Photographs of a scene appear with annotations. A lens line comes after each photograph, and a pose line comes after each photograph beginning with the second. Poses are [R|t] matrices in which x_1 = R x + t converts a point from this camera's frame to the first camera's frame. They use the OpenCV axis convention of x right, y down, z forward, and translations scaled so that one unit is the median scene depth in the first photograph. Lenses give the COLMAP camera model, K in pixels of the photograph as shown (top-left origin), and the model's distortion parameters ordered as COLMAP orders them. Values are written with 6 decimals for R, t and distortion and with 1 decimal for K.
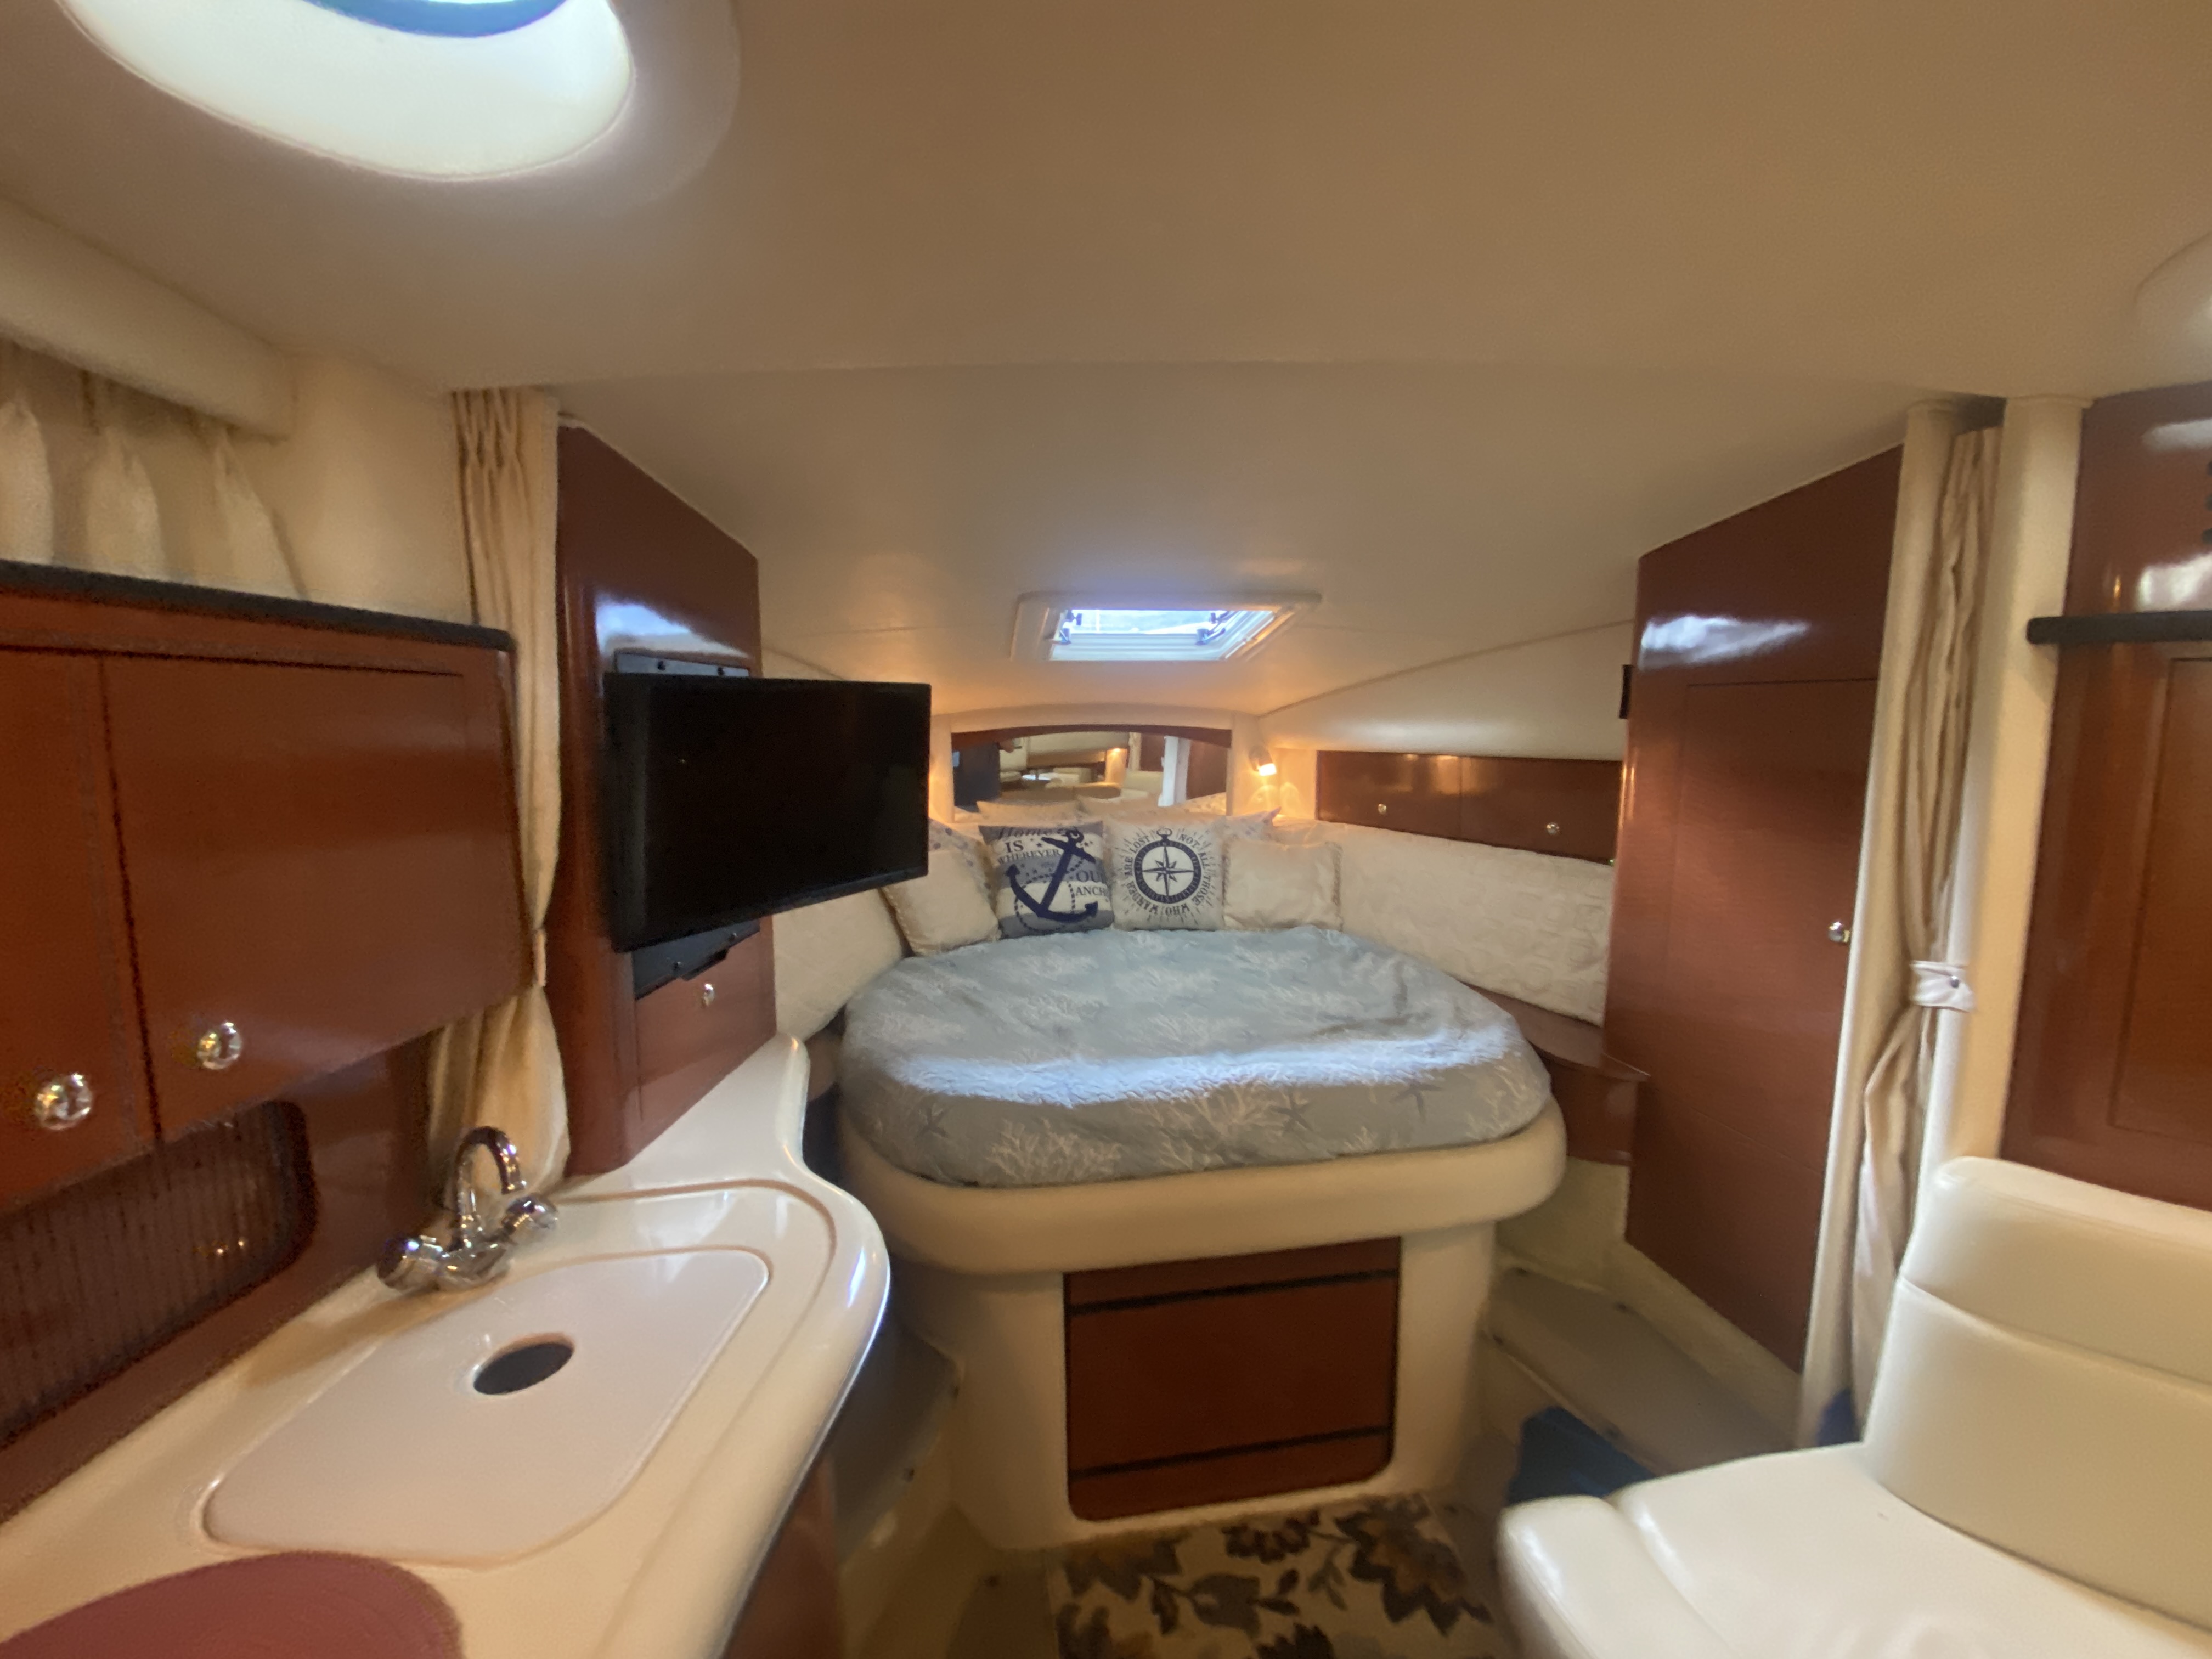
lens RADIAL K [[879.2, 0, 1108.7], [0, 879.2, 824.9], [0, 0, 1]] dist [0.009559, -0.013422]
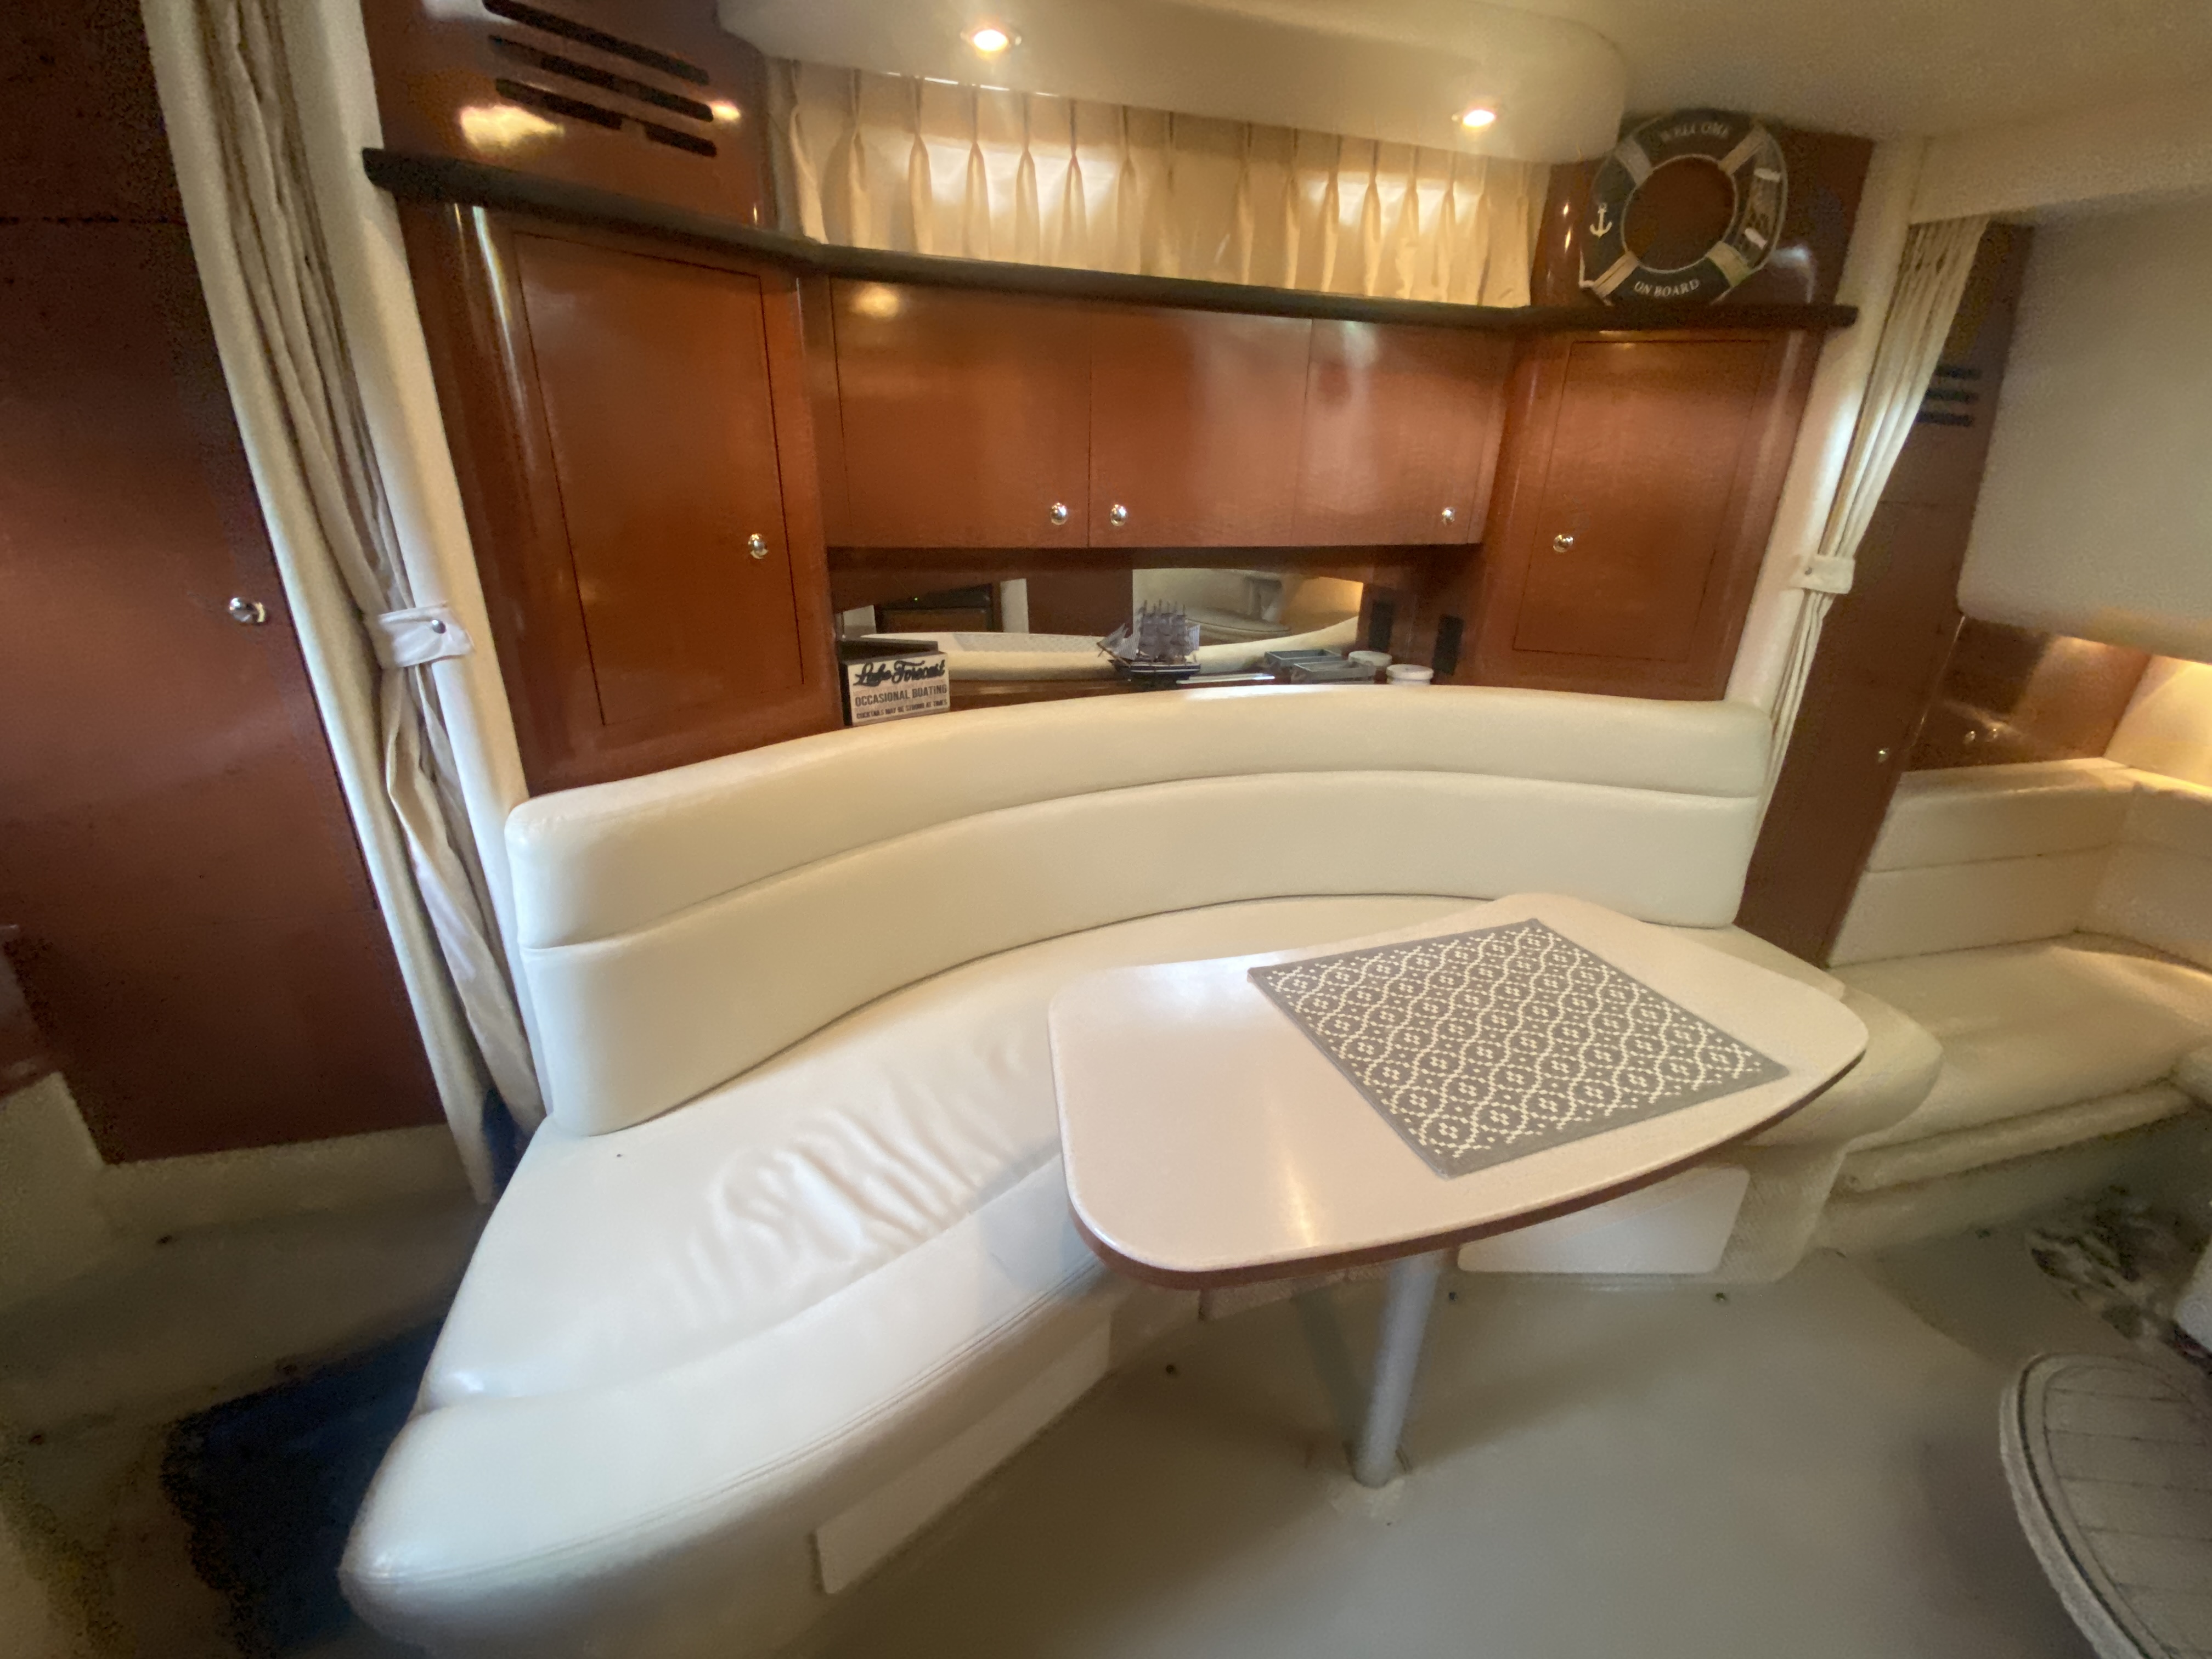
lens RADIAL K [[884.8, 0, 1112.2], [0, 884.8, 824.5], [0, 0, 1]] dist [0.014043, -0.015226]
pose [[-0.087953, -0.369172, 0.925190, 0.007685], [0.087839, 0.922297, 0.376368, 0.046000], [-0.992244, 0.114371, -0.048691, 0.209721]]
